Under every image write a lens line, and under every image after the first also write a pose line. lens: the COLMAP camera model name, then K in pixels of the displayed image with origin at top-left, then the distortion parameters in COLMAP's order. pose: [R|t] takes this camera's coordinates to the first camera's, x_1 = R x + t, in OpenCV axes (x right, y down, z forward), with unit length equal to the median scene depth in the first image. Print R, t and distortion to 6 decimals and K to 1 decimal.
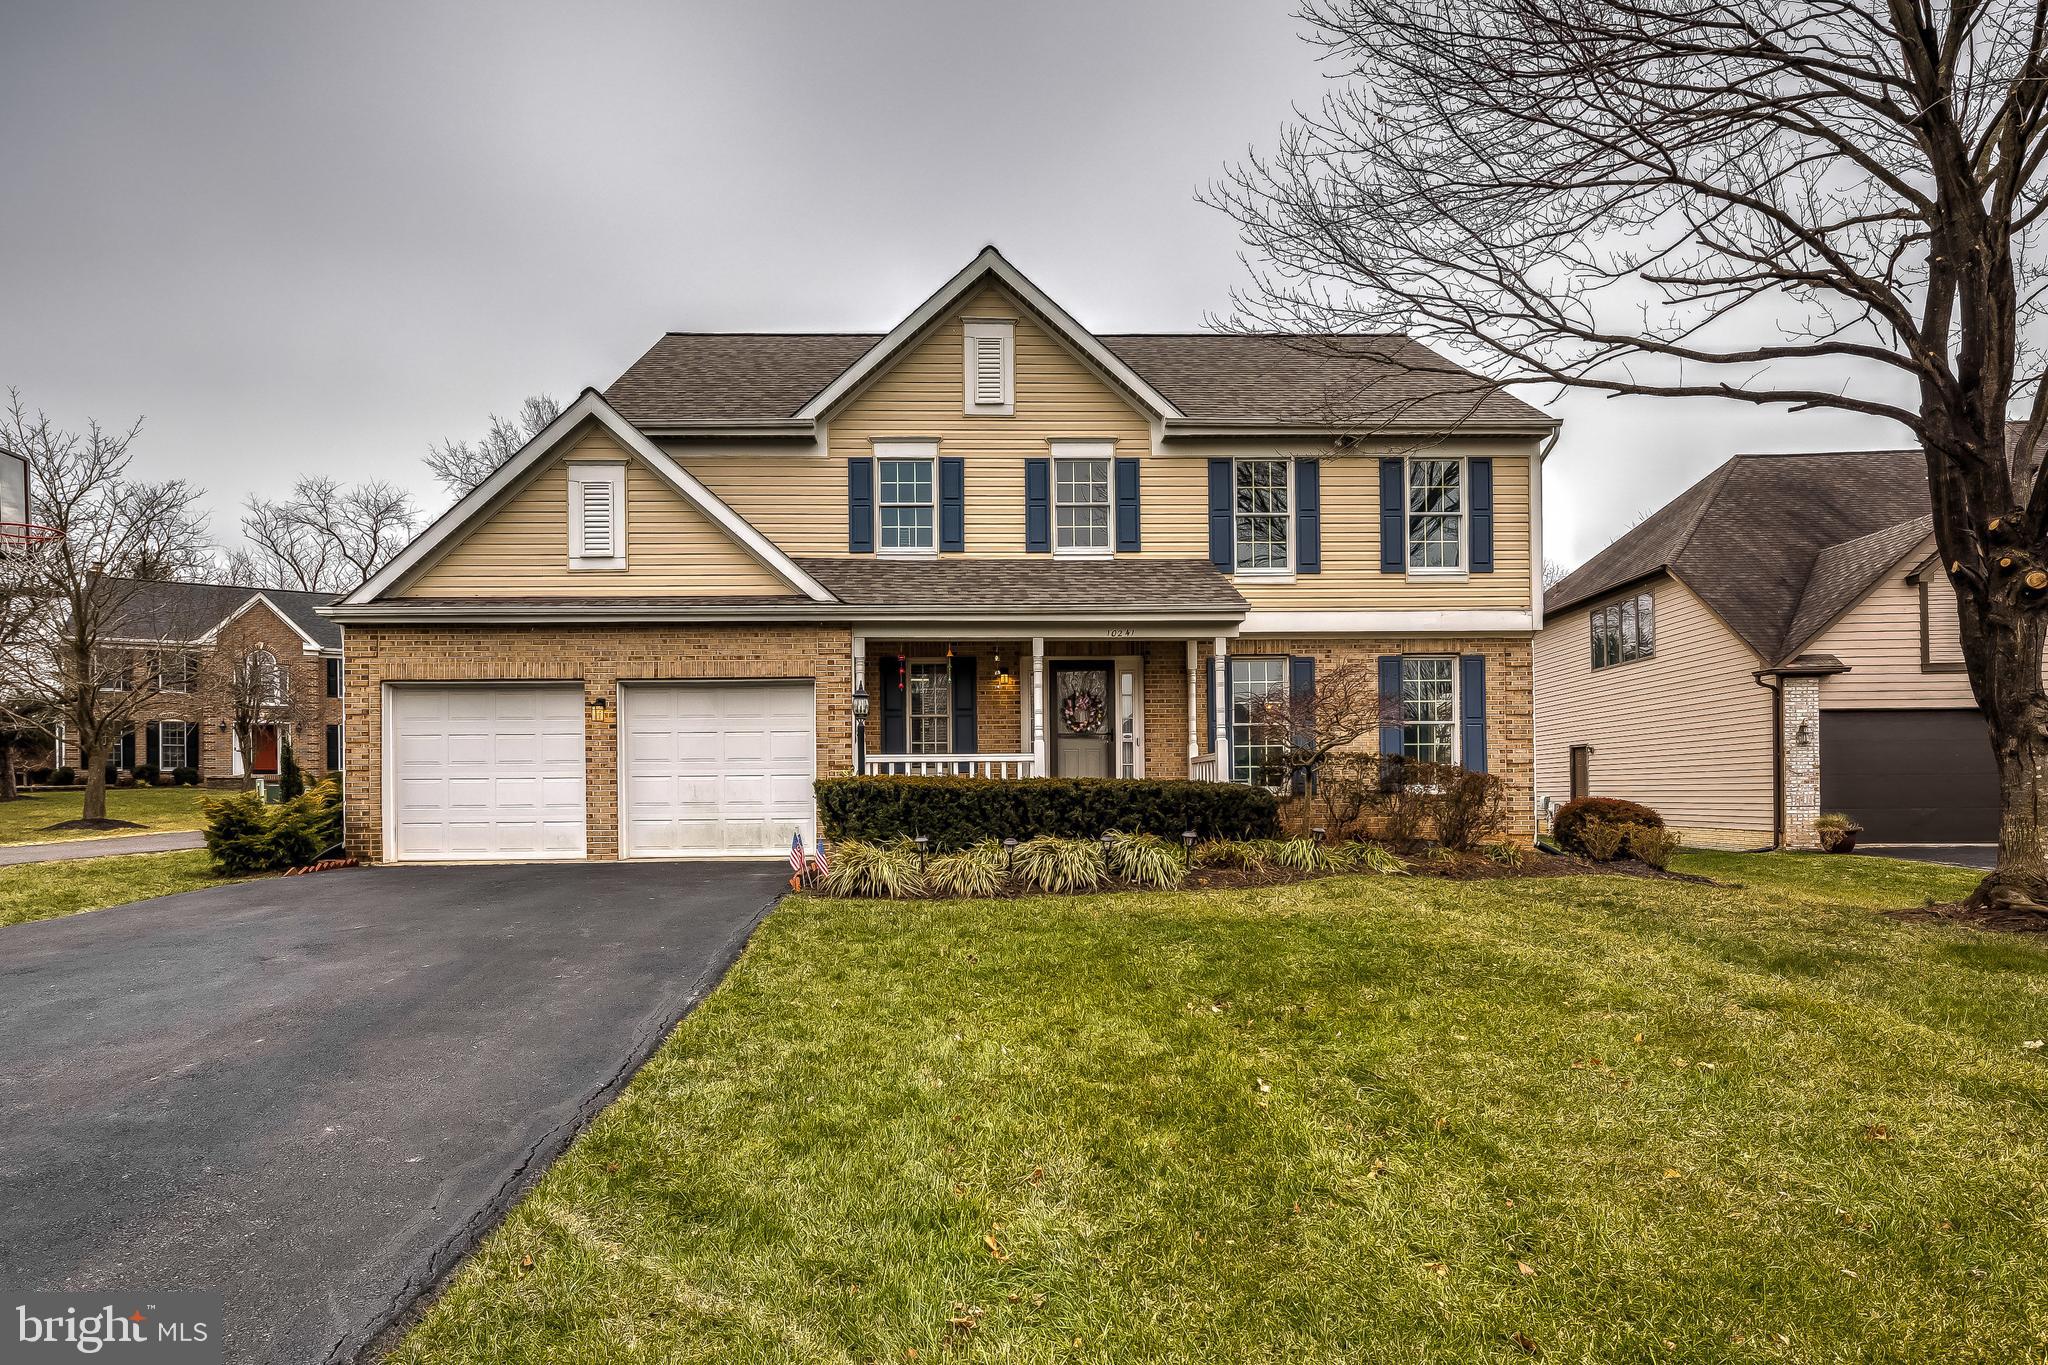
lens RADIAL K [[1018.7, 0, 1025.4], [0, 1018.7, 654.7], [0, 0, 1]] dist [0.002712, -0.000457]
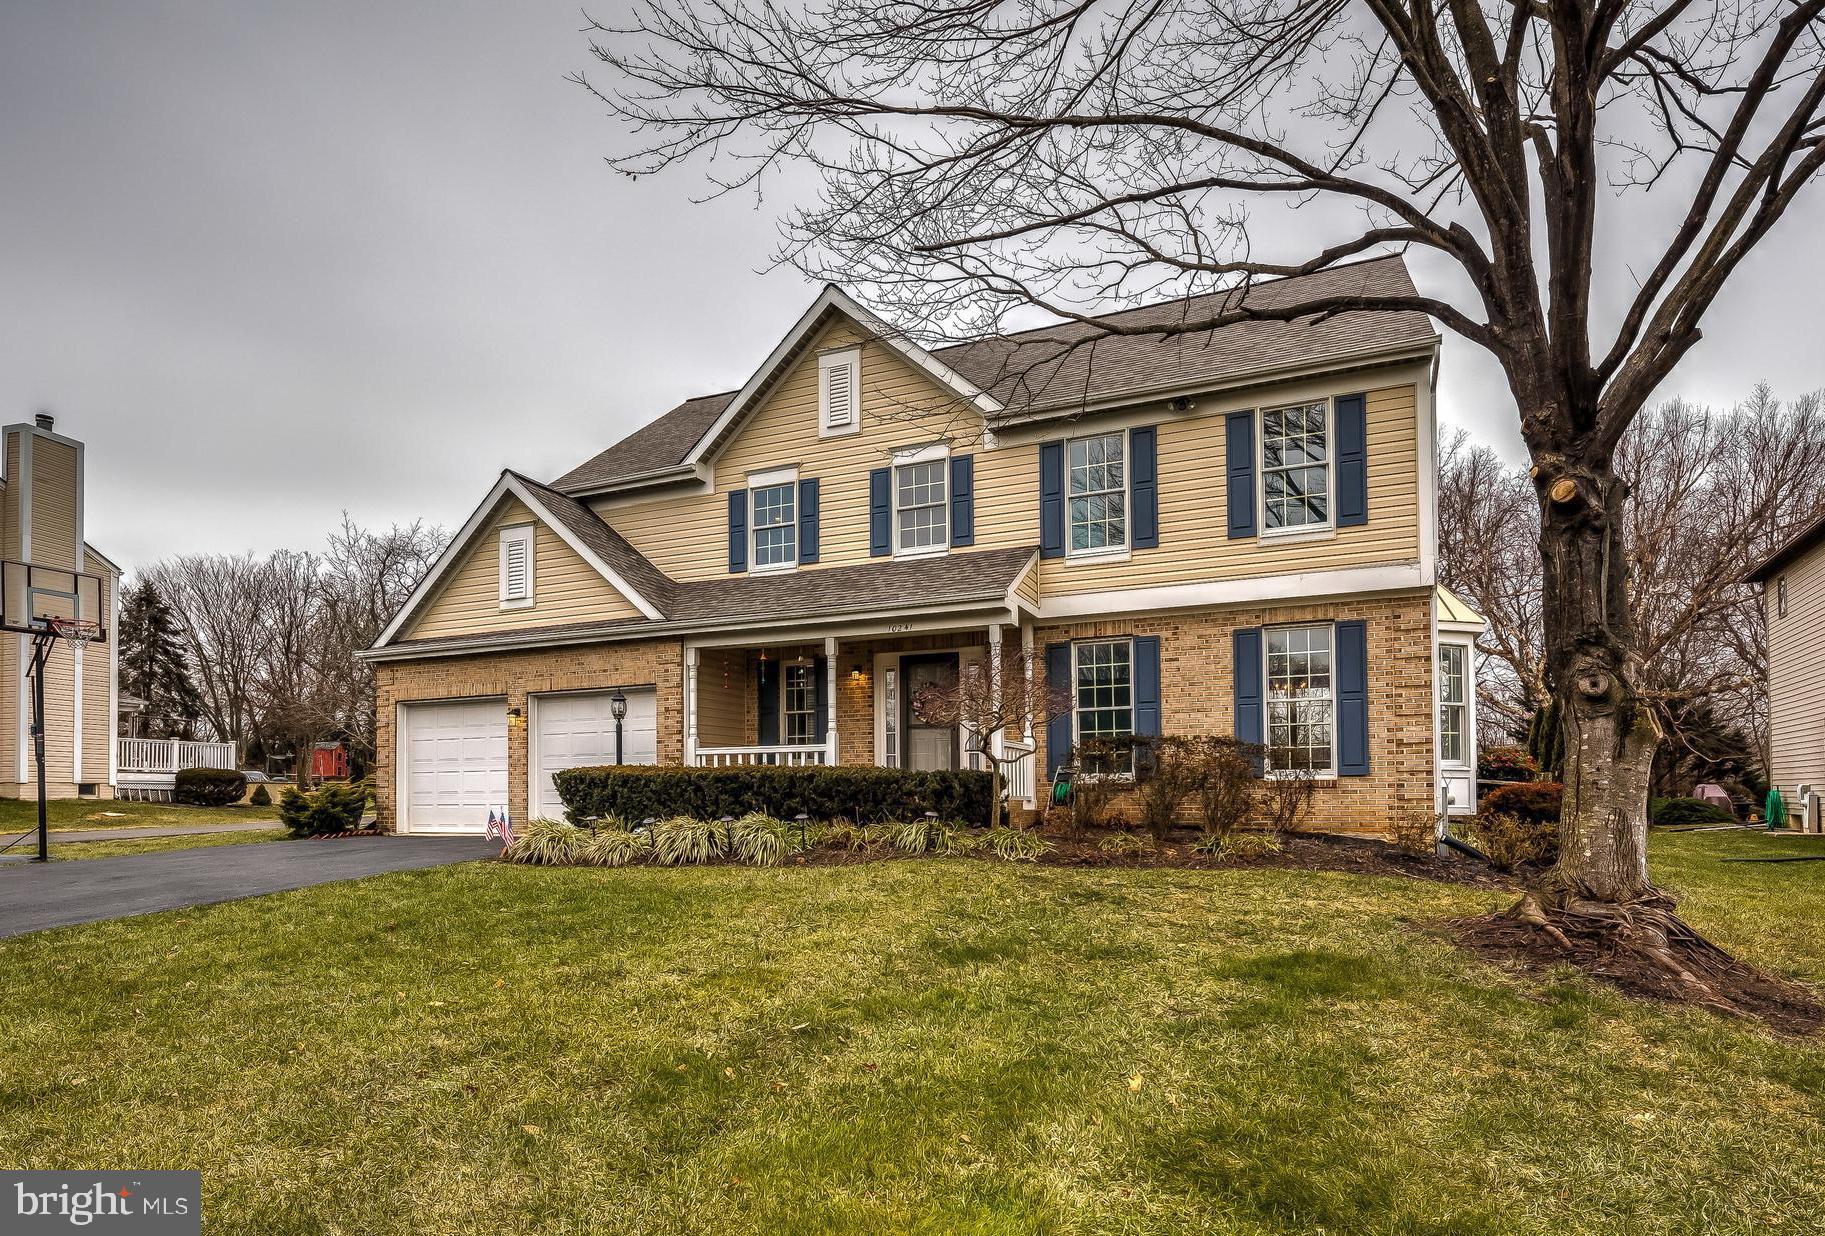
lens RADIAL K [[1012.7, 0, 912.7], [0, 1012.7, 626.5], [0, 0, 1]] dist [-0.002940, -0.000335]
pose [[0.897615, -0.072014, -0.434857, 0.499532], [0.061767, 0.997379, -0.037673, 0.015783], [0.436430, 0.006956, 0.899711, 0.056958]]
